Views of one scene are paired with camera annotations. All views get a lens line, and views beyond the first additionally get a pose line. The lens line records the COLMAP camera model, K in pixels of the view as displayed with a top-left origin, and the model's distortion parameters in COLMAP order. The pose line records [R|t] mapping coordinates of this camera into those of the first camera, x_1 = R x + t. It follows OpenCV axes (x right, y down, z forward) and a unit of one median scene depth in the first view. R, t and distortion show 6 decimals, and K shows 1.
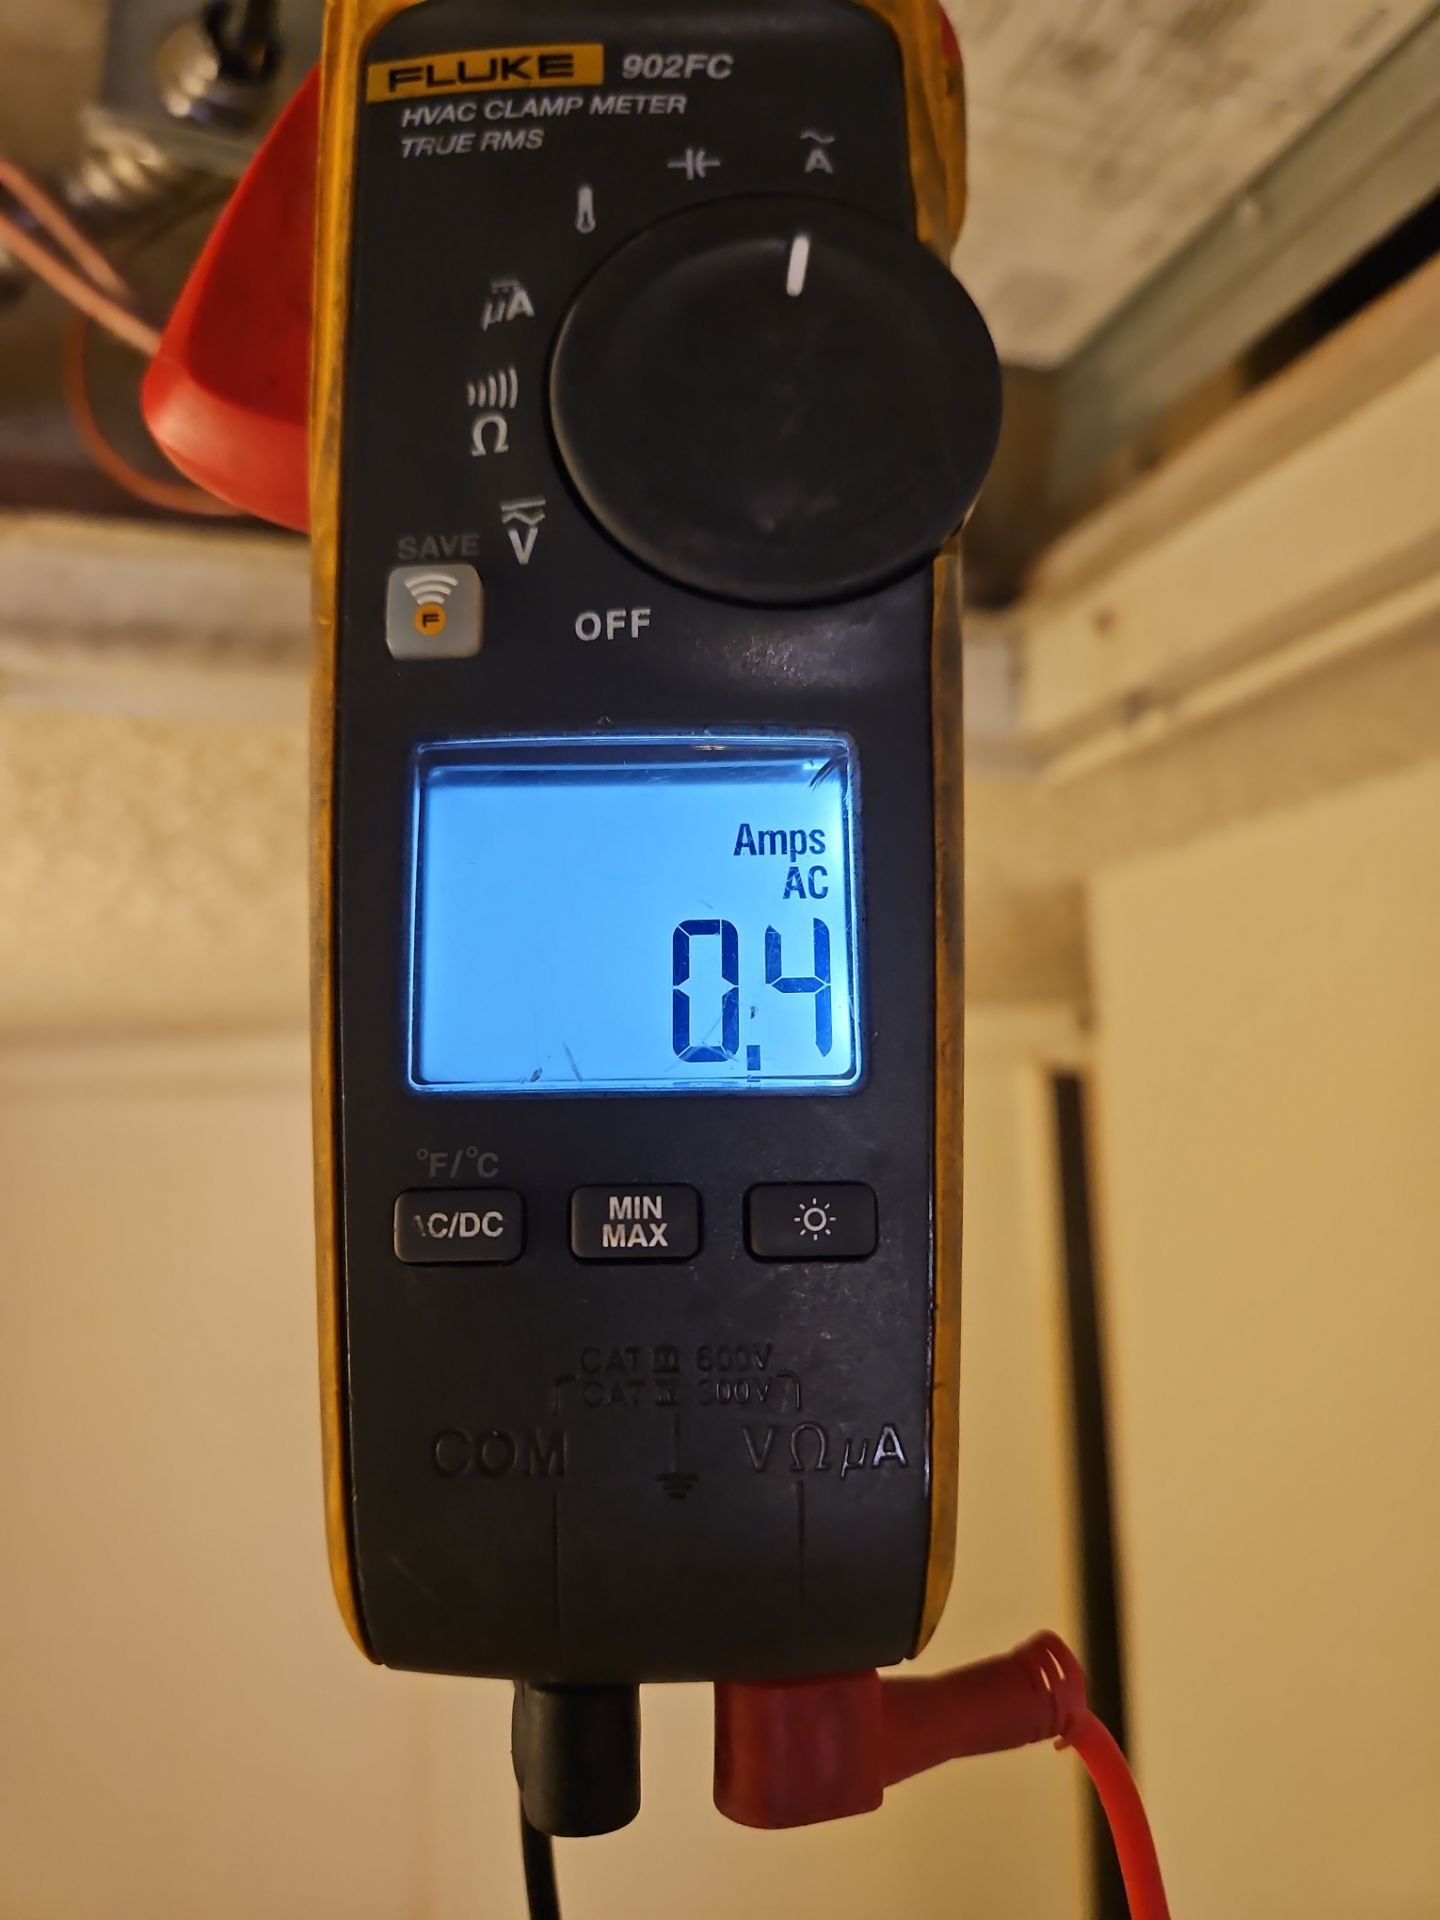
lens RADIAL K [[1349.9, 0, 721.5], [0, 1349.9, 947.6], [0, 0, 1]] dist [0.029506, -0.062222]
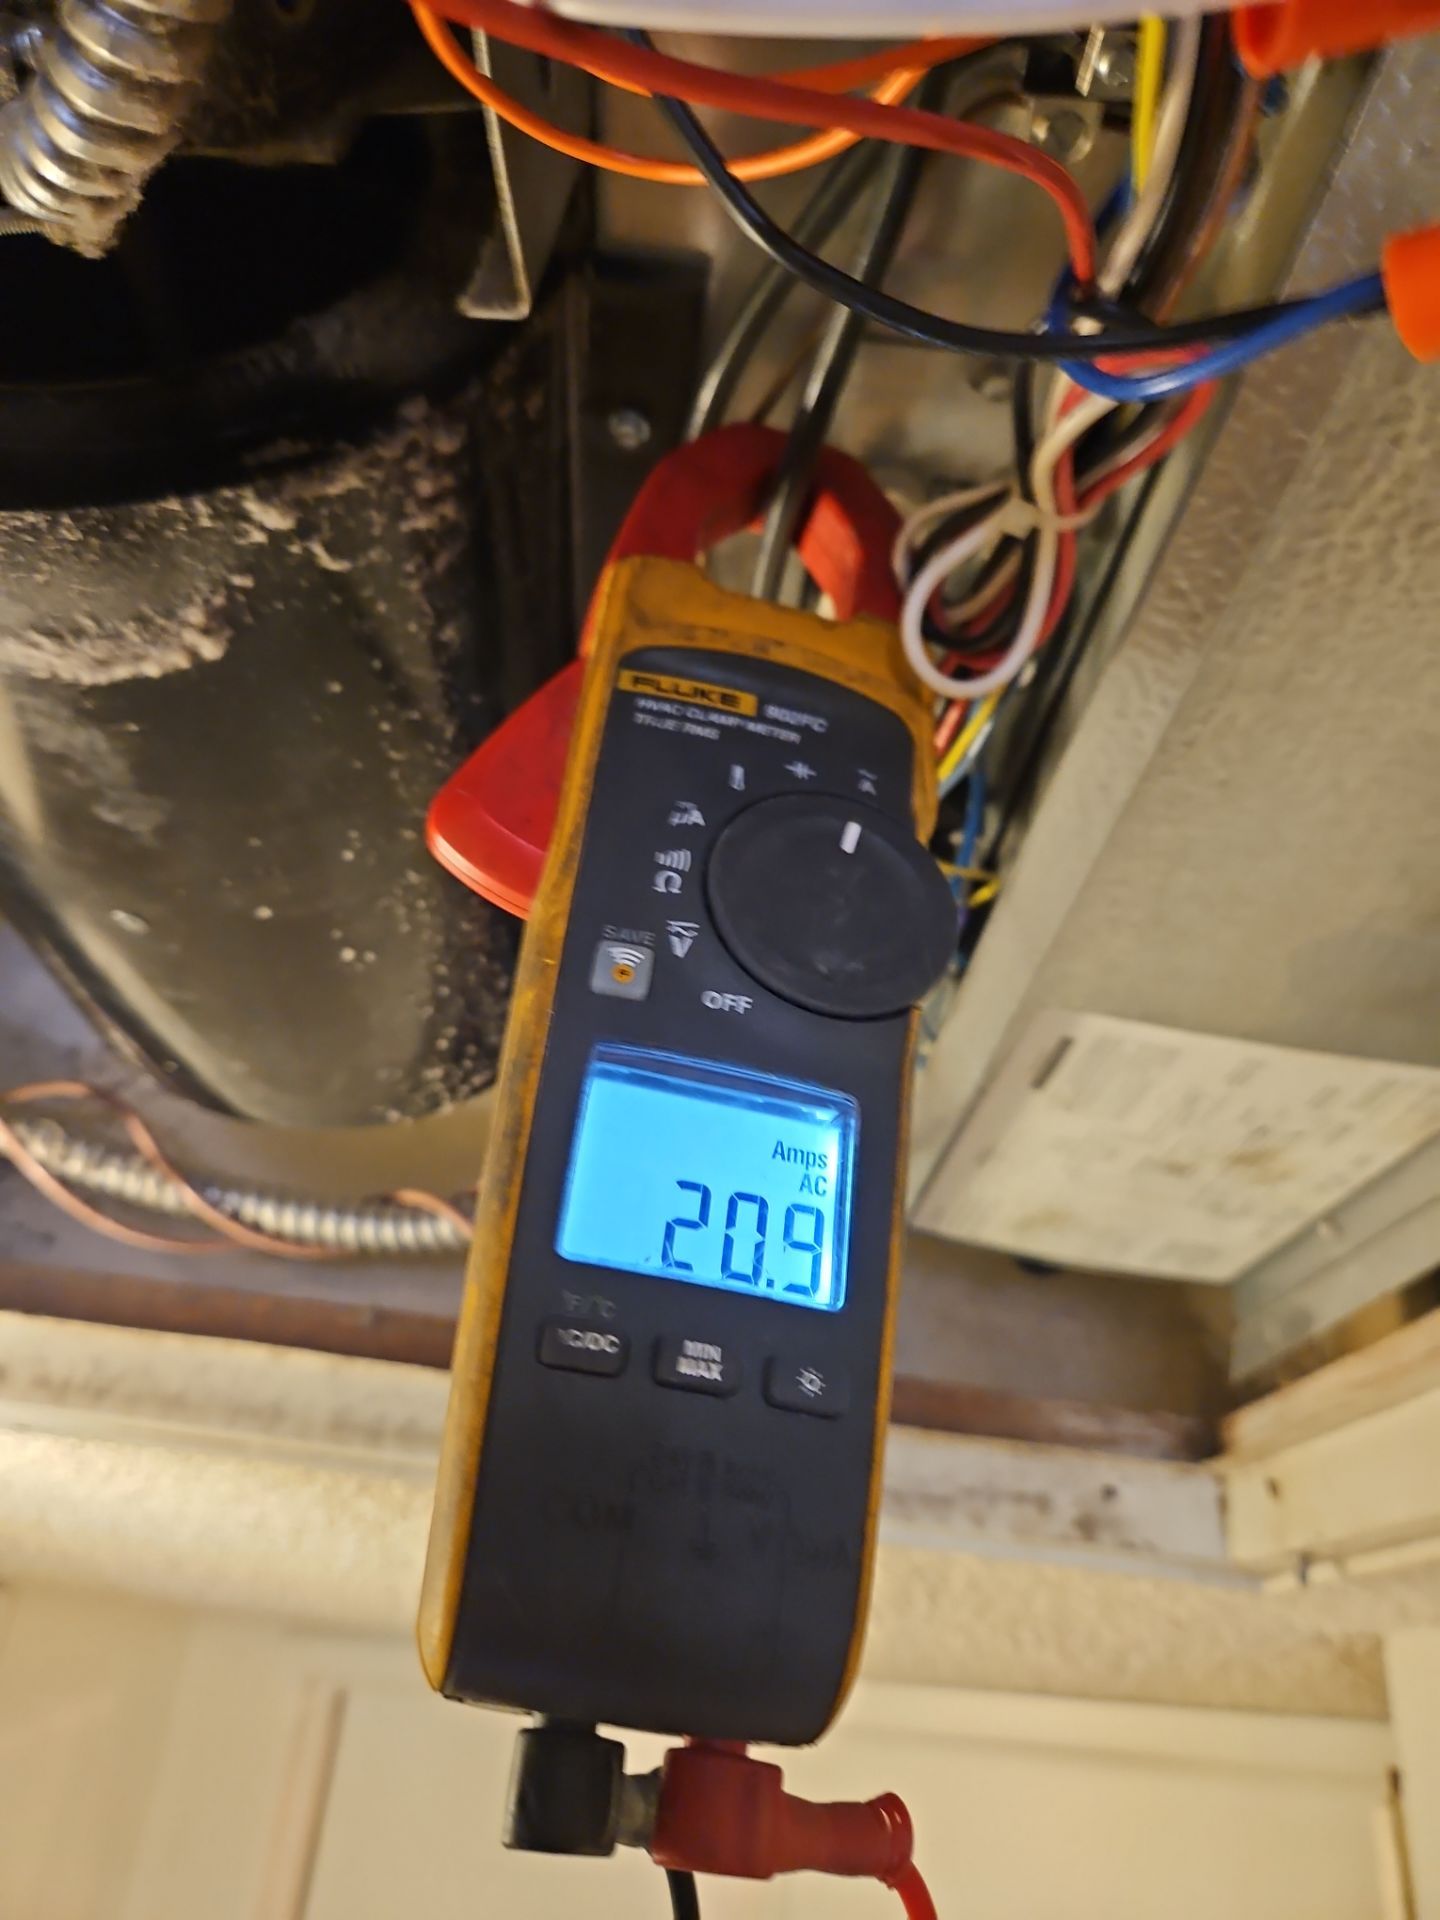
lens RADIAL K [[1349.9, 0, 721.5], [0, 1349.9, 947.6], [0, 0, 1]] dist [0.029506, -0.062222]
pose [[0.961754, 0.233400, 0.143365, -0.327539], [-0.164875, 0.911236, -0.377446, 0.309899], [-0.218735, 0.339373, 0.914867, -0.504153]]
